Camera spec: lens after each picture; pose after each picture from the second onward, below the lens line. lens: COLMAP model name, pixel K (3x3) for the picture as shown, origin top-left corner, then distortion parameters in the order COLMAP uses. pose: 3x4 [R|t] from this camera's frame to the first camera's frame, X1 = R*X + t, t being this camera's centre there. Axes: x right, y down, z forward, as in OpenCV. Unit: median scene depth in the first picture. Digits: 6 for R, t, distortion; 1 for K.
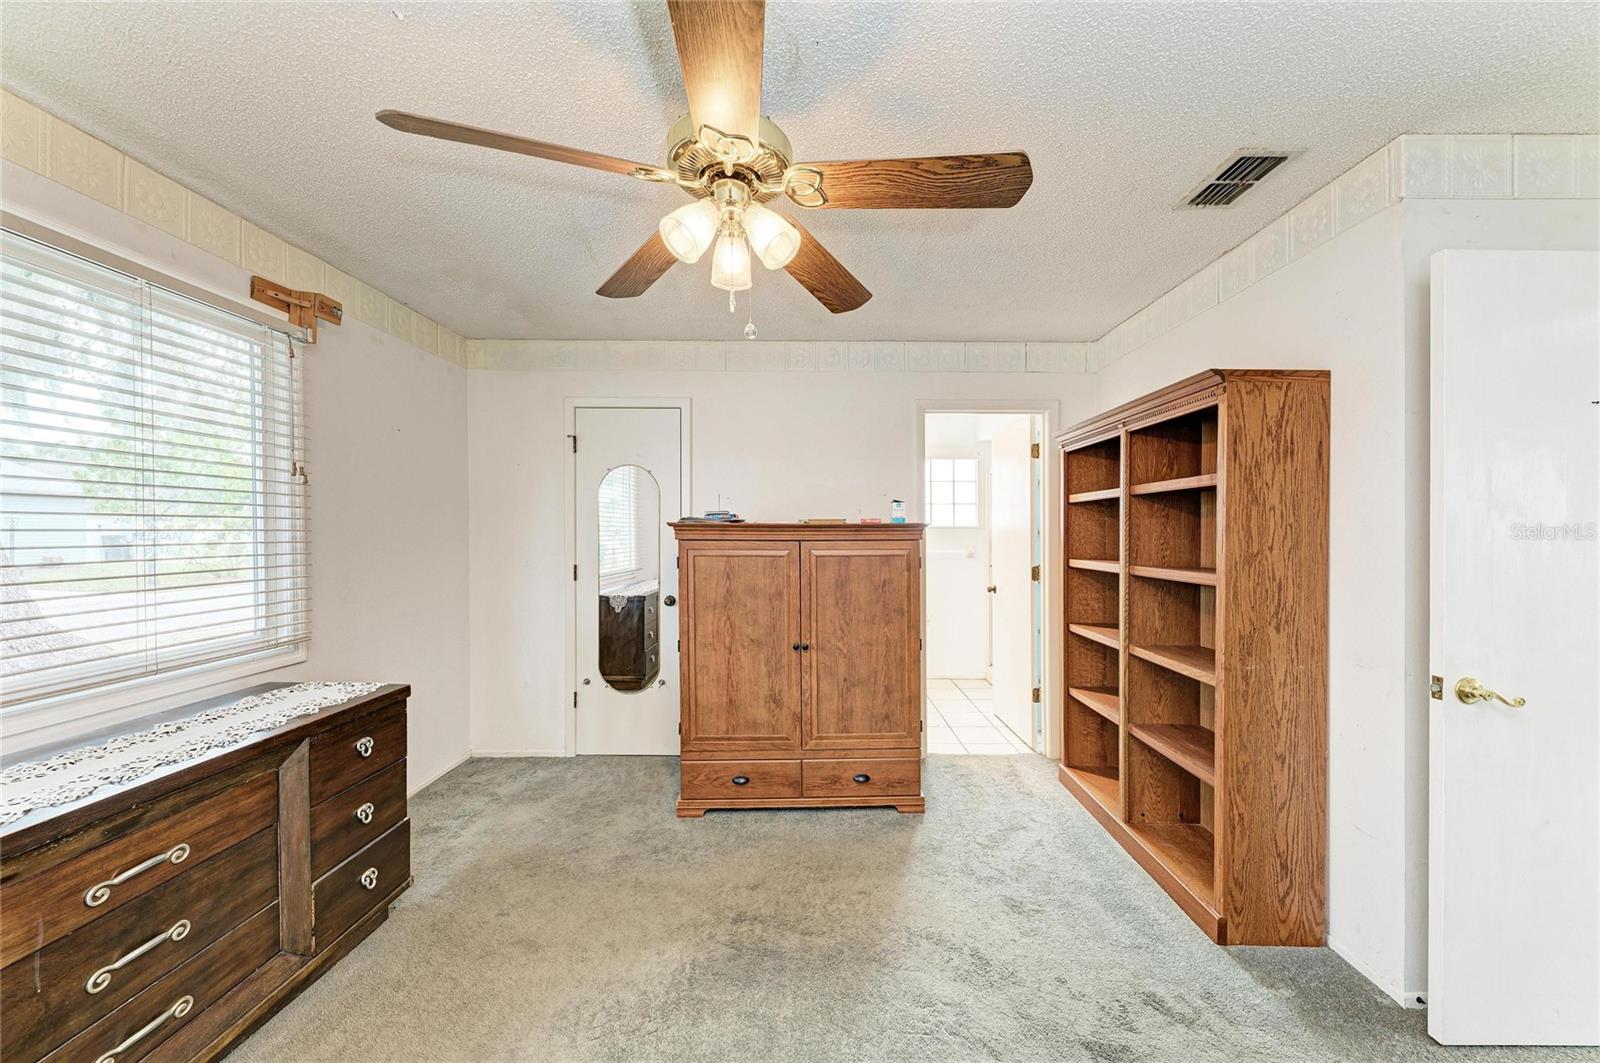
lens RADIAL K [[587.4, 0, 808.7], [0, 587.4, 534.2], [0, 0, 1]] dist [0.009869, -0.004427]
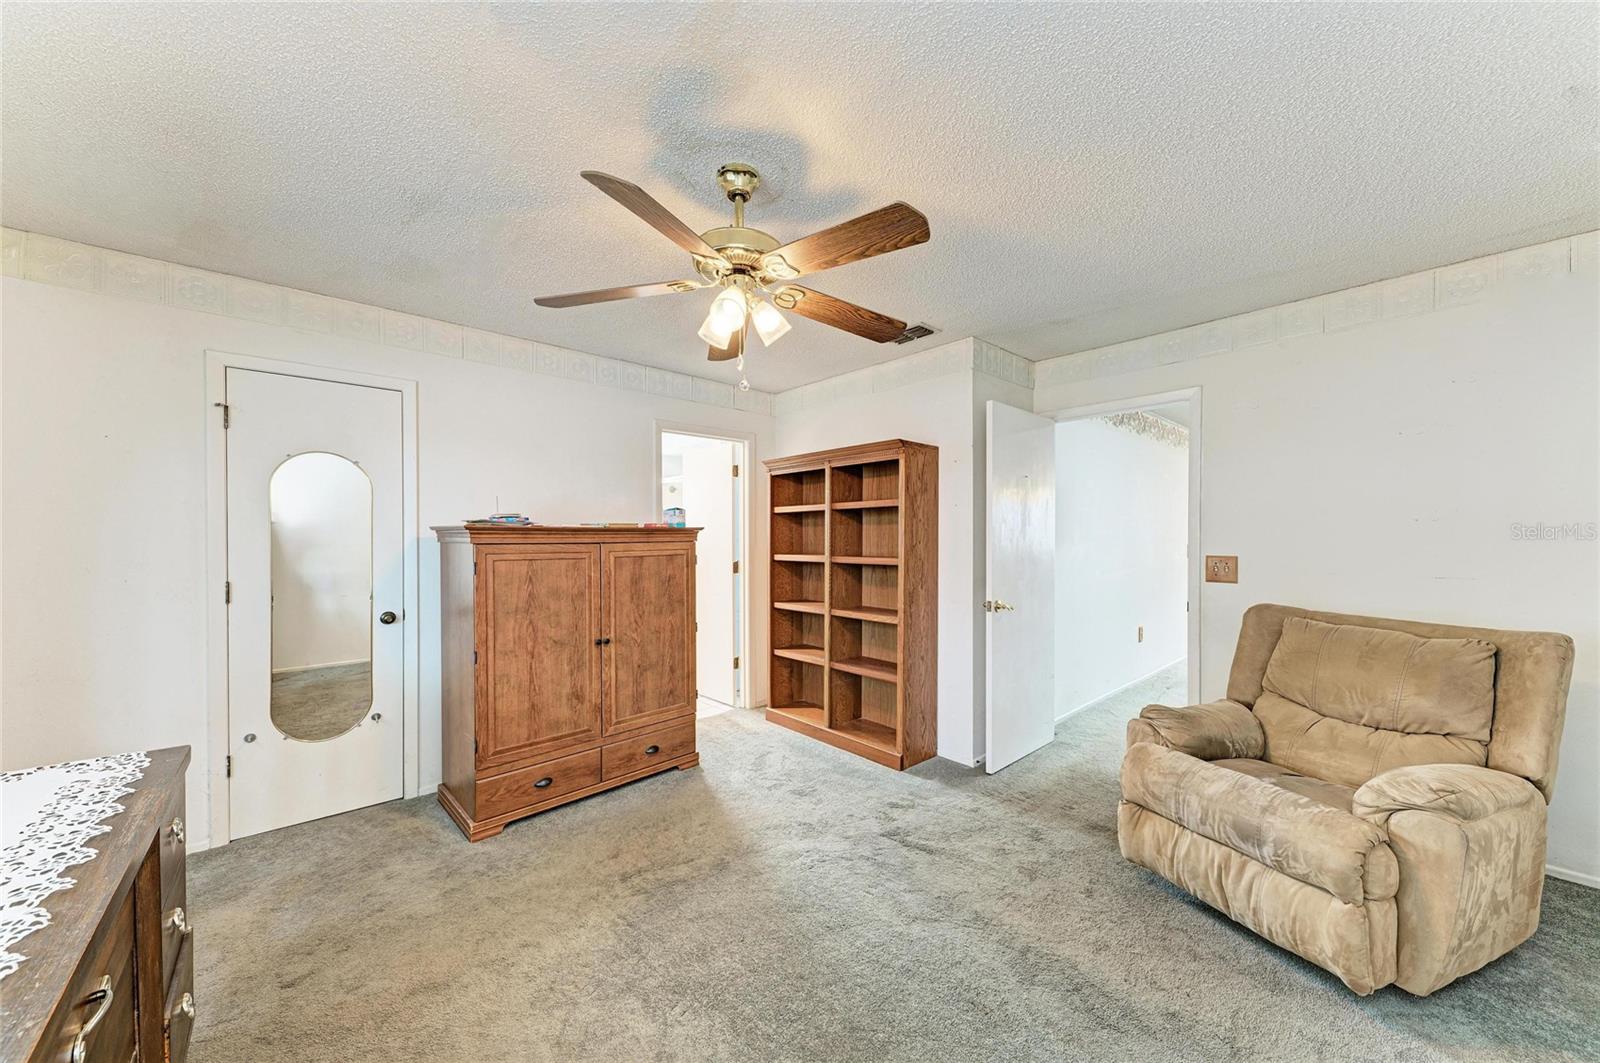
lens RADIAL K [[572.1, 0, 835.4], [0, 572.1, 542.7], [0, 0, 1]] dist [0.000519, -0.000299]
pose [[0.713865, -0.014084, 0.700142, -0.438853], [0.010229, 0.999901, 0.009685, 0.004414], [-0.700209, 0.000248, 0.713938, -0.045794]]
